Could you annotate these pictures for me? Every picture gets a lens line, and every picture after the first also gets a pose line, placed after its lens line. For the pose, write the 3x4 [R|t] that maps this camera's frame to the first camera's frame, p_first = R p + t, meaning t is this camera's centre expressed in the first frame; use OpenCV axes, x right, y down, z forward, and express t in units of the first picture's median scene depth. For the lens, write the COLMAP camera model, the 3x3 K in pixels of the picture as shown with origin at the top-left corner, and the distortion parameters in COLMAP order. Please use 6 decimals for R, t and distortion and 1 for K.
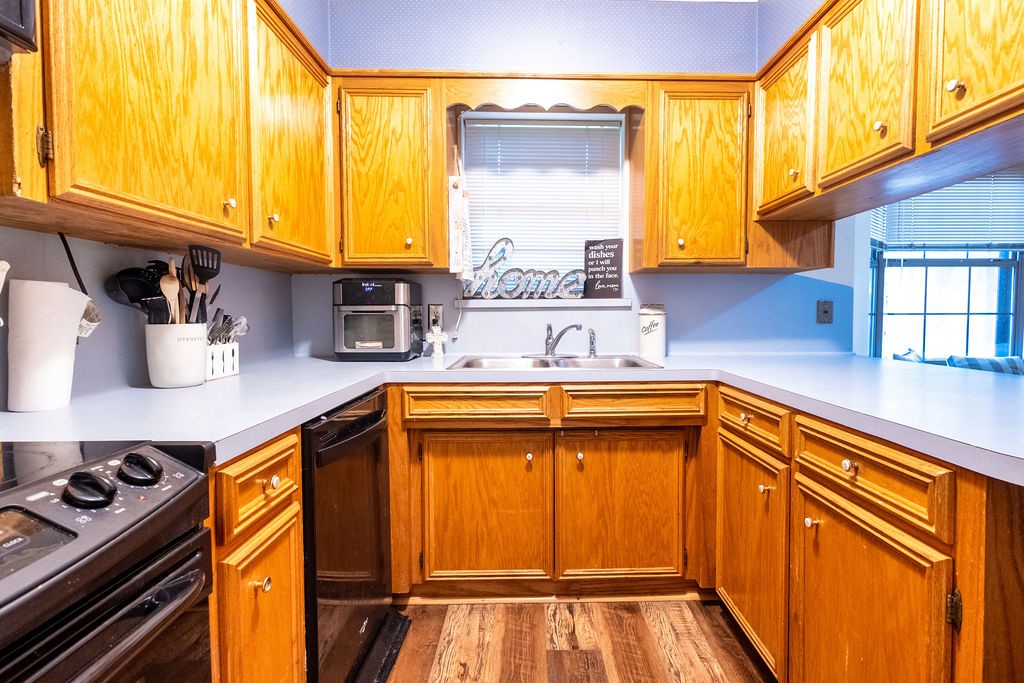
lens RADIAL K [[491.8, 0, 512.1], [0, 491.8, 340.0], [0, 0, 1]] dist [0.004189, 0.000328]
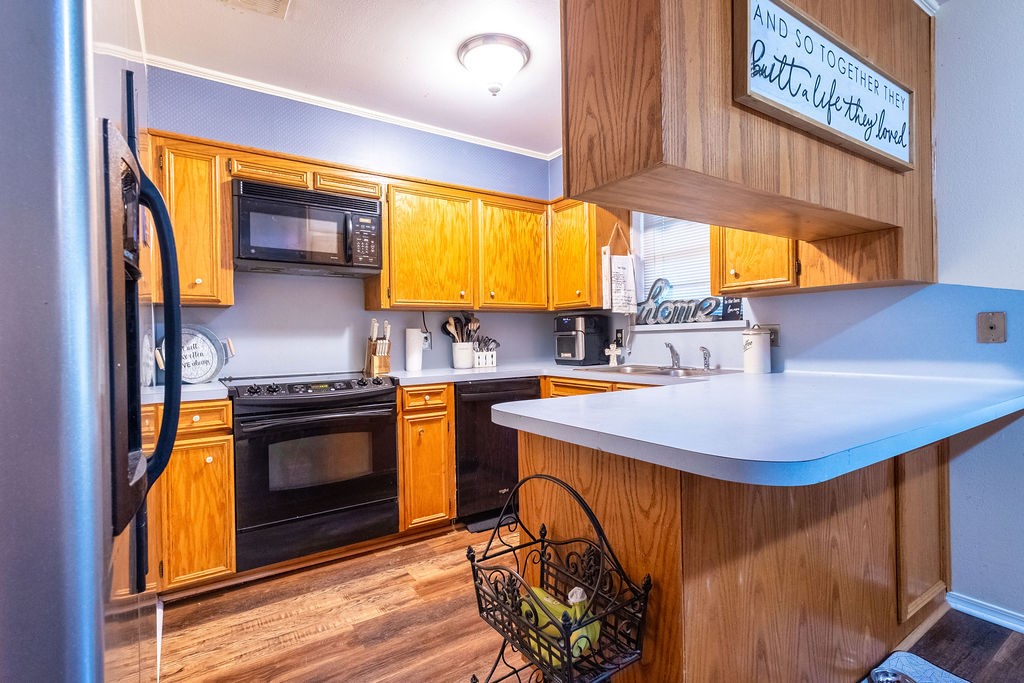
lens RADIAL K [[491.8, 0, 511.9], [0, 491.8, 341.1], [0, 0, 1]] dist [0.004189, 0.000328]
pose [[0.534273, -0.001633, -0.845310, 1.032851], [-0.029452, 0.999355, -0.020545, 0.002078], [0.844799, 0.035873, 0.533880, -0.053750]]
